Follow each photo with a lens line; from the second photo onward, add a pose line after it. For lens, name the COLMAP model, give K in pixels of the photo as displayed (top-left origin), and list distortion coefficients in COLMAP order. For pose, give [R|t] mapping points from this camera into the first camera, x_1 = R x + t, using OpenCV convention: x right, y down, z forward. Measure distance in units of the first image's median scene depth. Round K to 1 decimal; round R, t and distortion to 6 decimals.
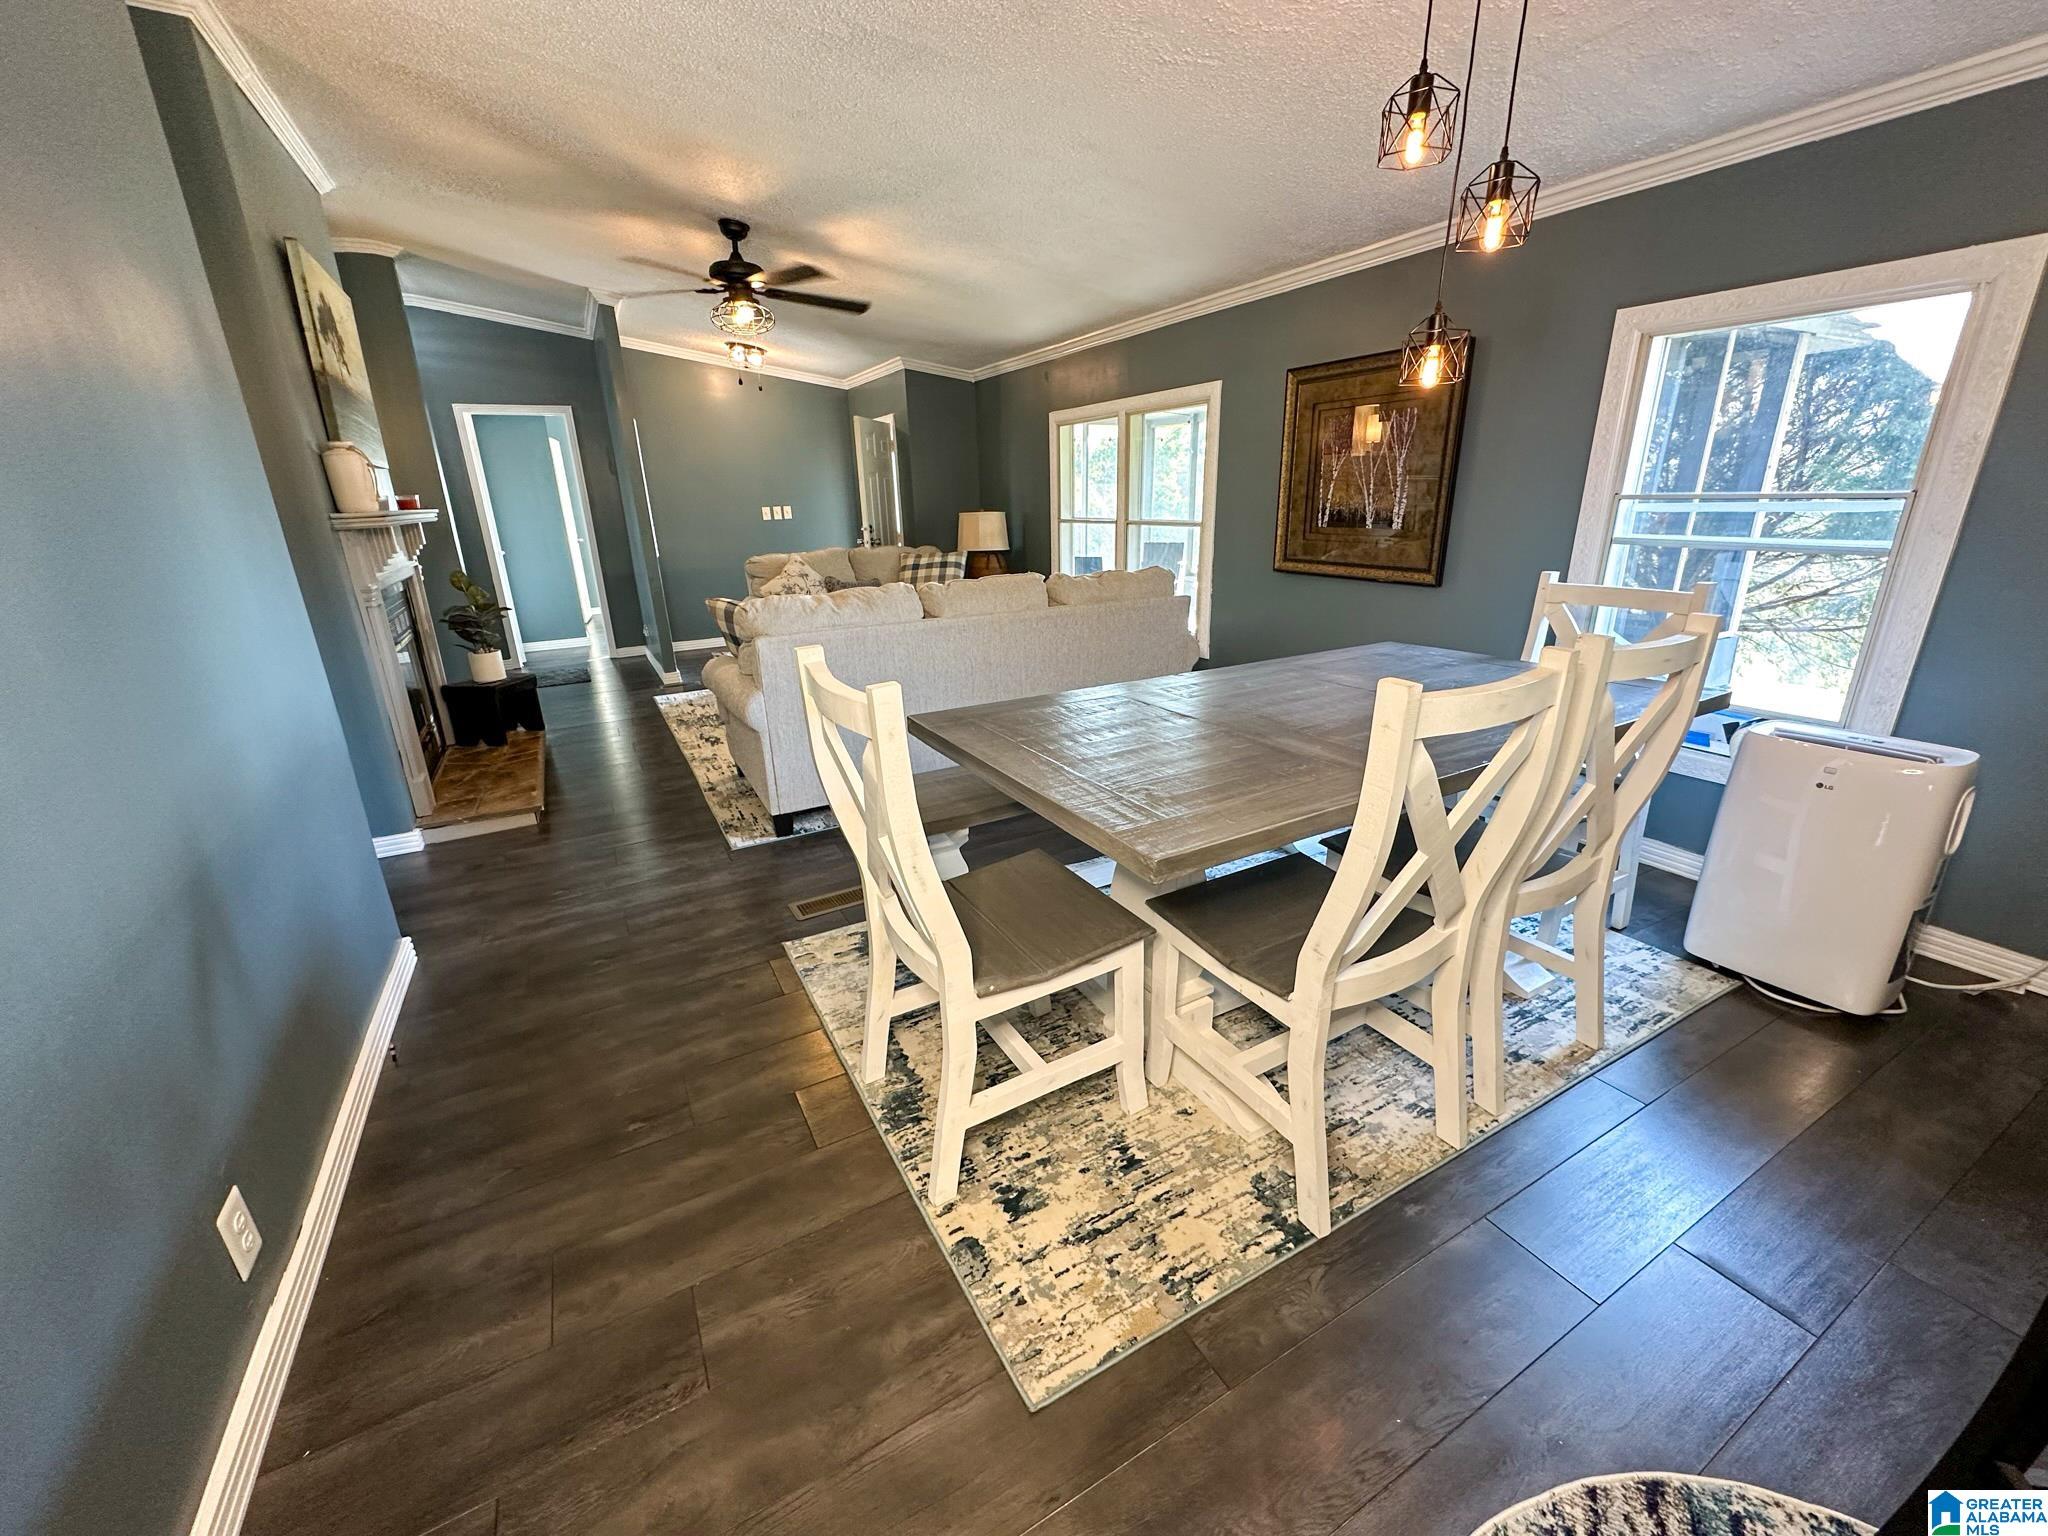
lens RADIAL K [[819.9, 0, 1022.2], [0, 819.9, 766.7], [0, 0, 1]] dist [-0.001694, 0.000578]
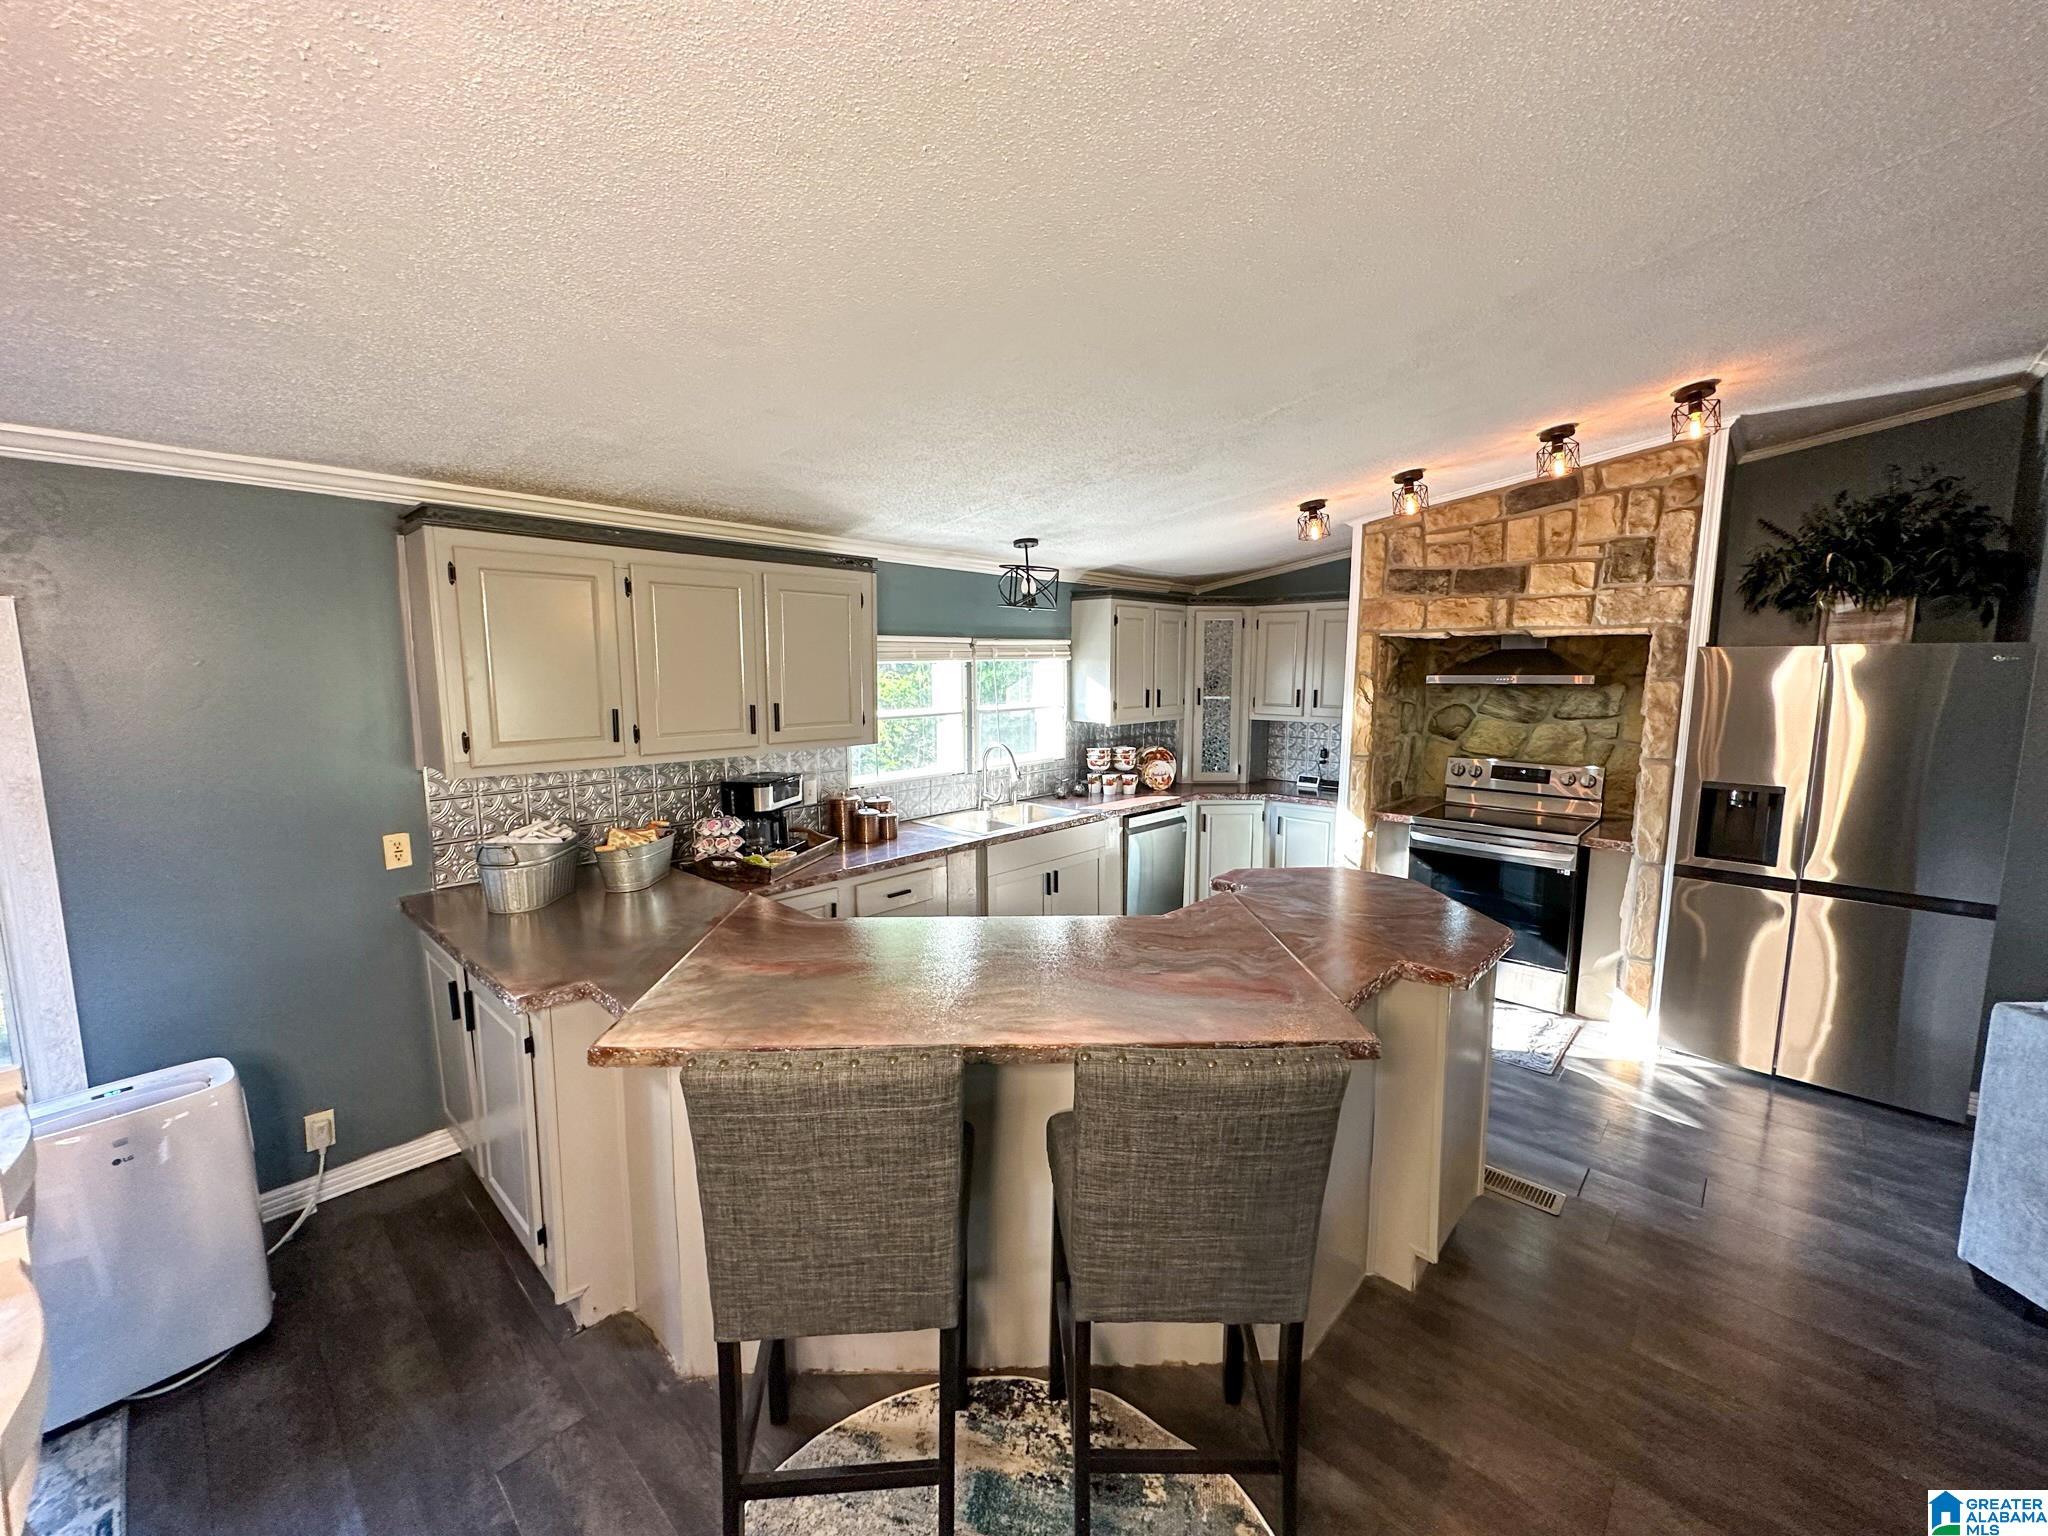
lens RADIAL K [[817.6, 0, 1020.6], [0, 817.6, 765.5], [0, 0, 1]] dist [-0.000622, -0.000293]
pose [[-0.314462, -0.093889, 0.944615, -0.061129], [0.310290, 0.930268, 0.195759, -0.102751], [-0.897125, 0.354663, -0.263401, 0.076274]]
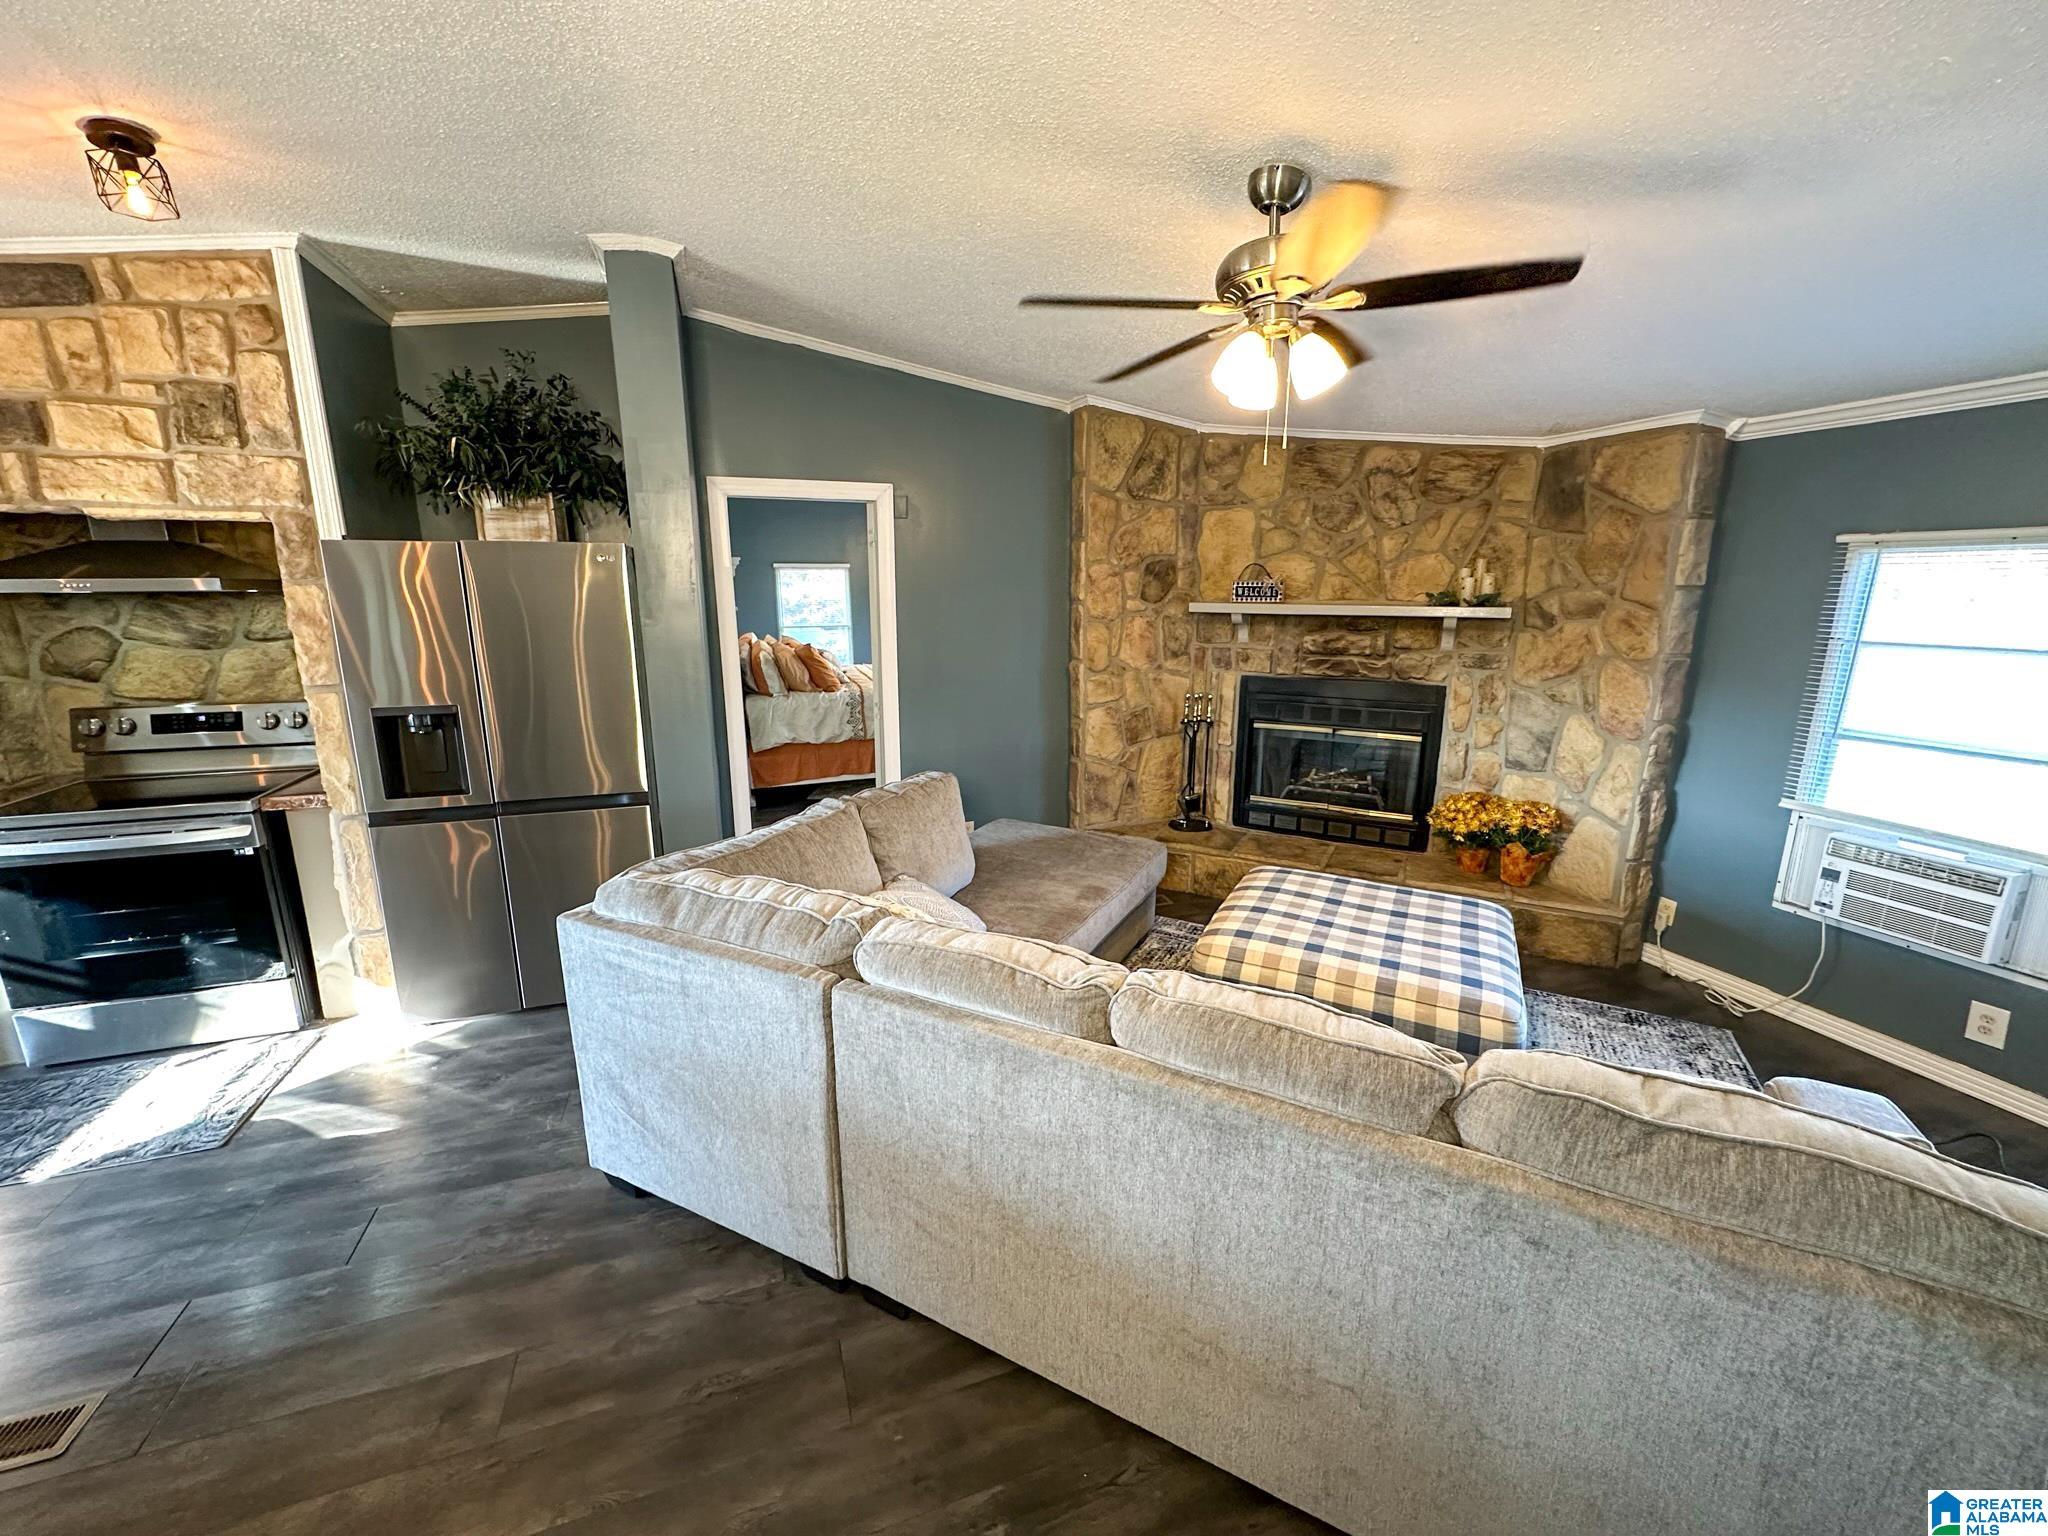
lens RADIAL K [[819.9, 0, 1022.2], [0, 819.9, 766.7], [0, 0, 1]] dist [-0.001694, 0.000578]
pose [[-0.988488, -0.011546, 0.150857, -0.122536], [0.067967, 0.856924, 0.510943, -0.000100], [-0.135172, 0.515314, -0.846274, -0.180261]]
